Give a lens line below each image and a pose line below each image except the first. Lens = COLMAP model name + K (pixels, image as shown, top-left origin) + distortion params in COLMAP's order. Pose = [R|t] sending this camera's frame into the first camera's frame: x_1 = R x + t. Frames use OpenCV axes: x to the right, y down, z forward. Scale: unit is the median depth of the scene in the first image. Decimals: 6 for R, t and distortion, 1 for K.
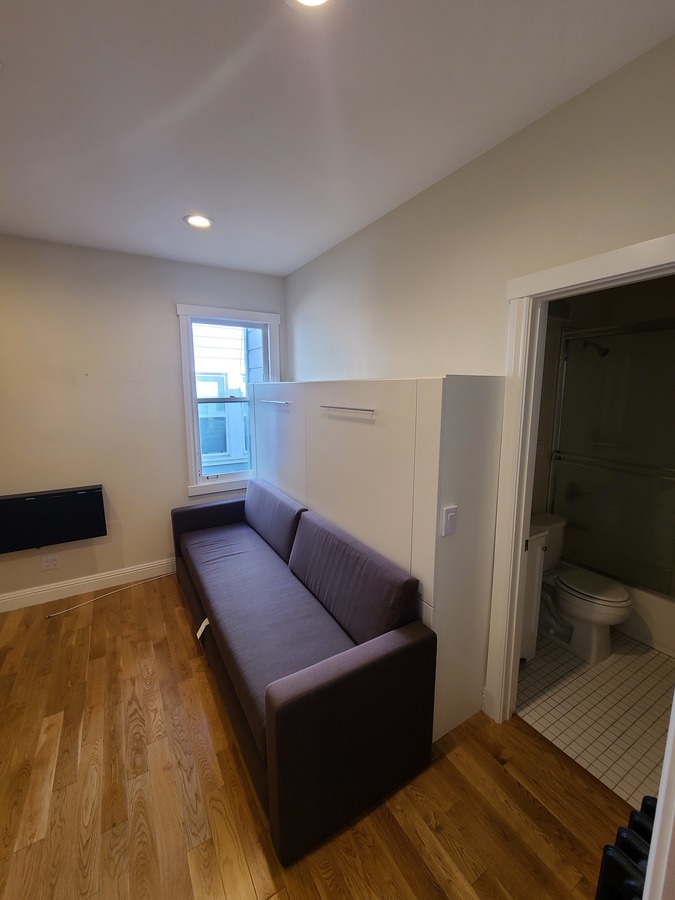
lens RADIAL K [[369.8, 0, 340.9], [0, 369.8, 449.9], [0, 0, 1]] dist [-0.002572, 0.000032]
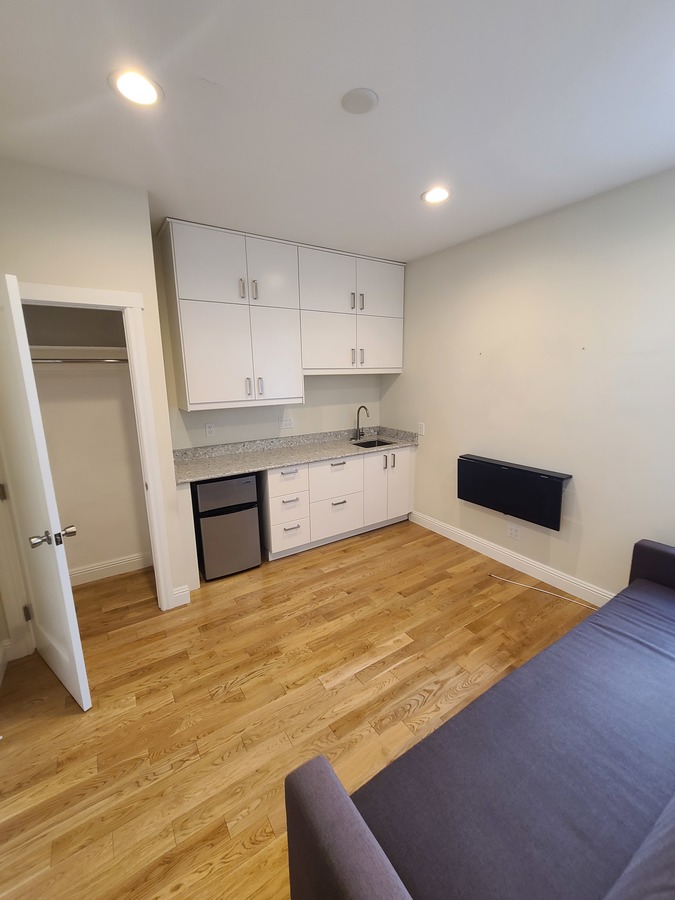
lens RADIAL K [[369.8, 0, 337.0], [0, 369.8, 445.7], [0, 0, 1]] dist [-0.002572, 0.000032]
pose [[0.021707, 0.195680, -0.980427, 0.259129], [-0.144160, 0.971023, 0.190612, -0.085947], [0.989316, 0.137201, 0.049287, 0.535123]]
